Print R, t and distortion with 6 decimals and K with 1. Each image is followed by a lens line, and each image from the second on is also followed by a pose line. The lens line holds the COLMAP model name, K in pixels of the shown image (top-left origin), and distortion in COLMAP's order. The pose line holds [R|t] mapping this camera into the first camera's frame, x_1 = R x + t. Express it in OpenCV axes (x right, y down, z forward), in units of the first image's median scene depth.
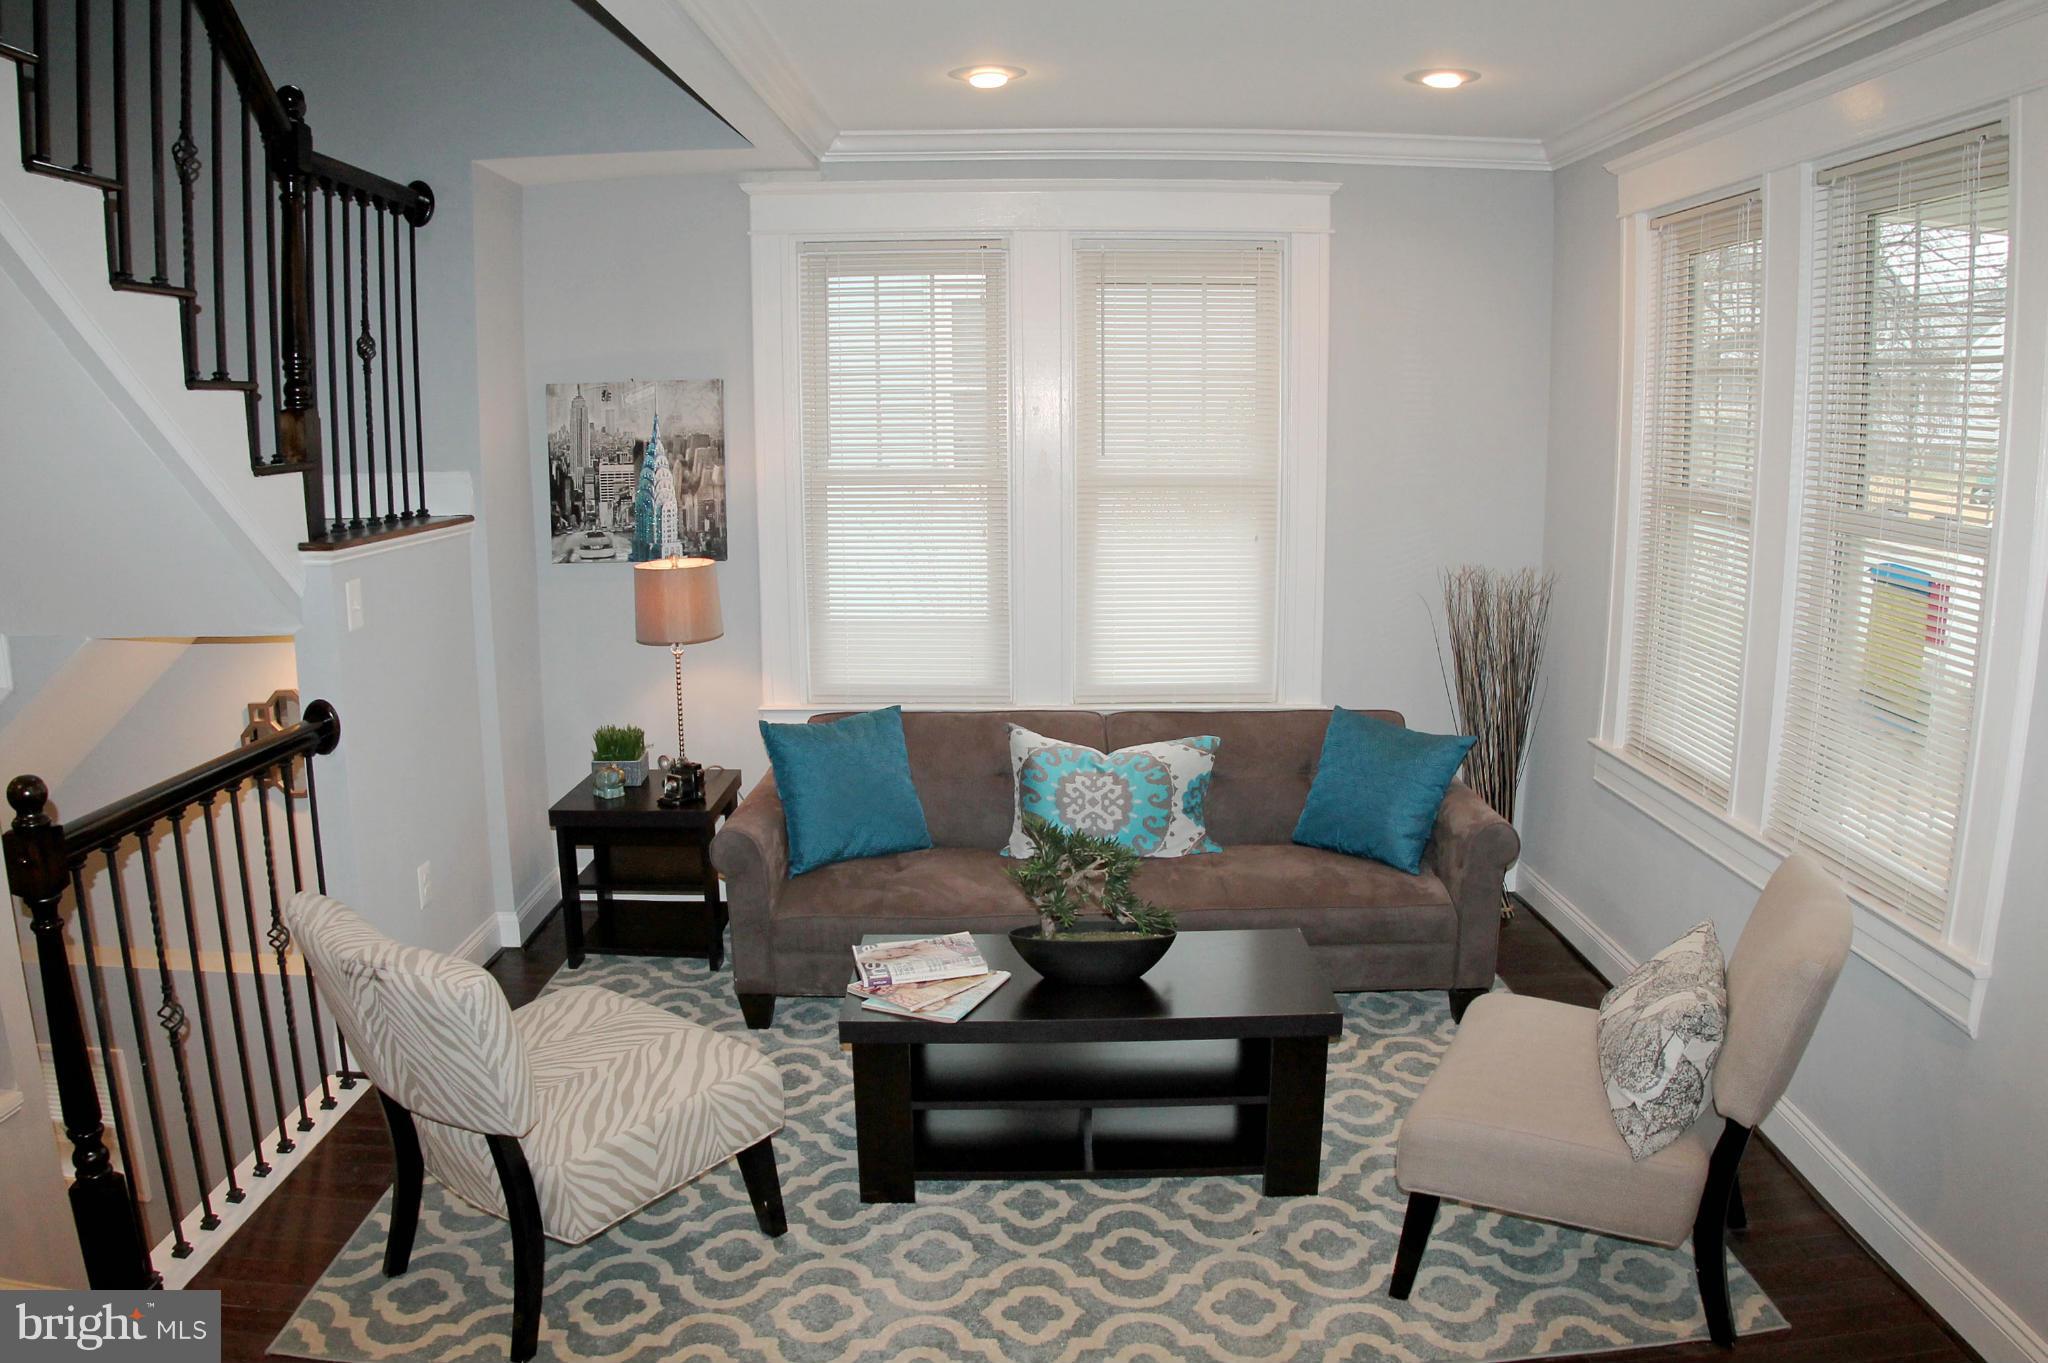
lens RADIAL K [[1418.1, 0, 1024.0], [0, 1418.1, 681.5], [0, 0, 1]] dist [-0.220922, 0.077636]
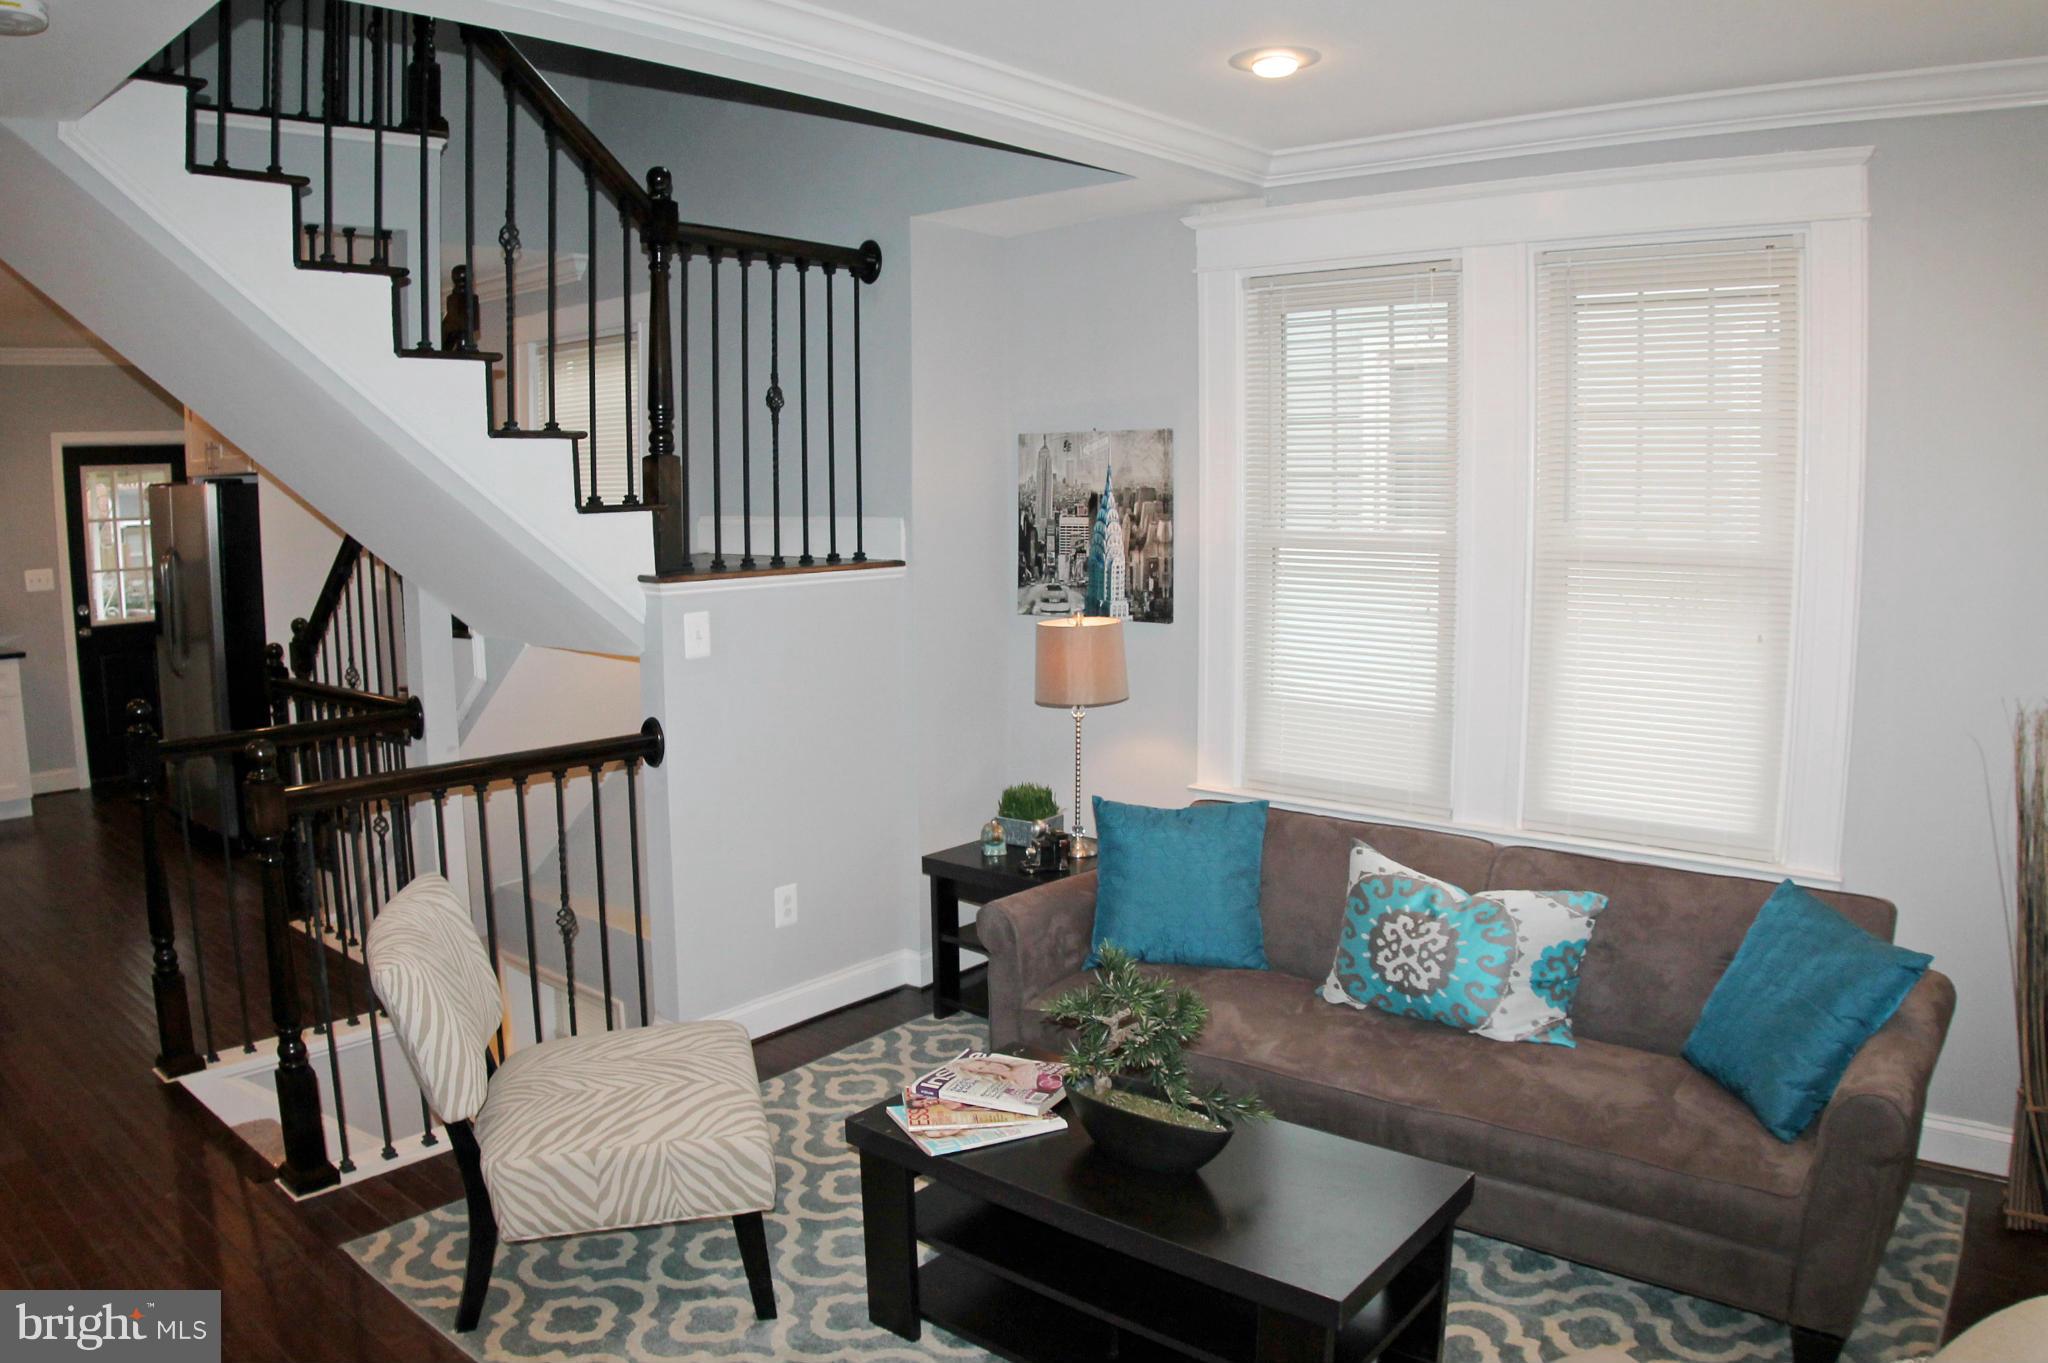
lens RADIAL K [[1418.1, 0, 1024.0], [0, 1418.1, 681.5], [0, 0, 1]] dist [-0.220922, 0.077636]
pose [[0.763067, 0.082340, -0.641052, 0.338120], [-0.114208, 0.993422, -0.008345, -0.030794], [0.636148, 0.079582, 0.767452, 0.233932]]
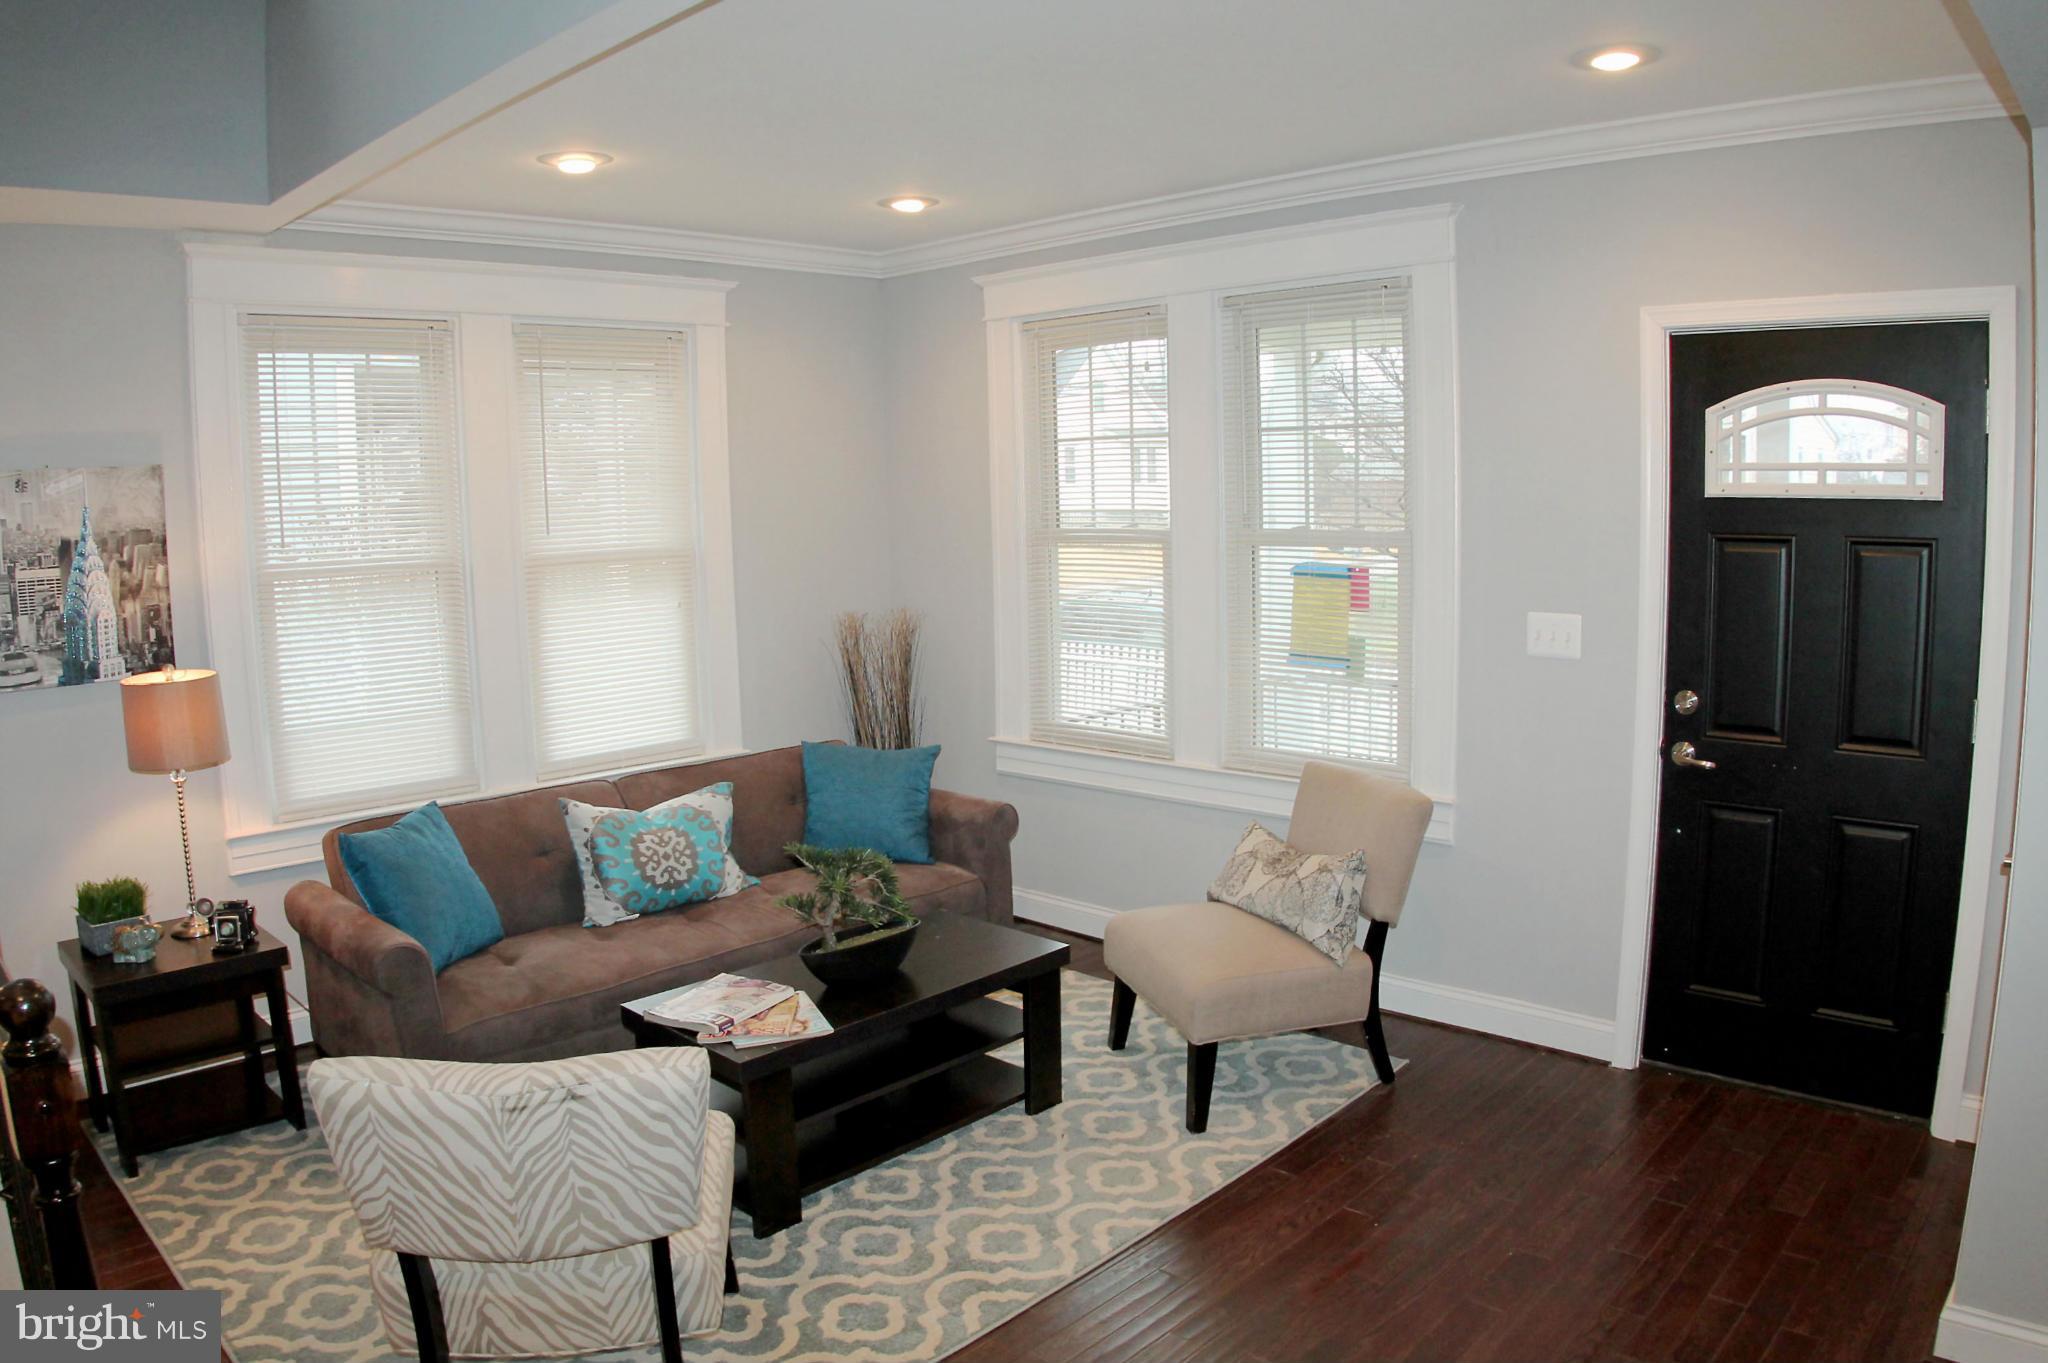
lens RADIAL K [[1418.1, 0, 1024.0], [0, 1418.1, 681.5], [0, 0, 1]] dist [-0.220922, 0.077636]
pose [[0.695424, -0.104511, 0.710959, -0.446587], [0.150143, 0.988663, -0.001528, -0.001442], [-0.702739, 0.107808, 0.703232, 0.067619]]
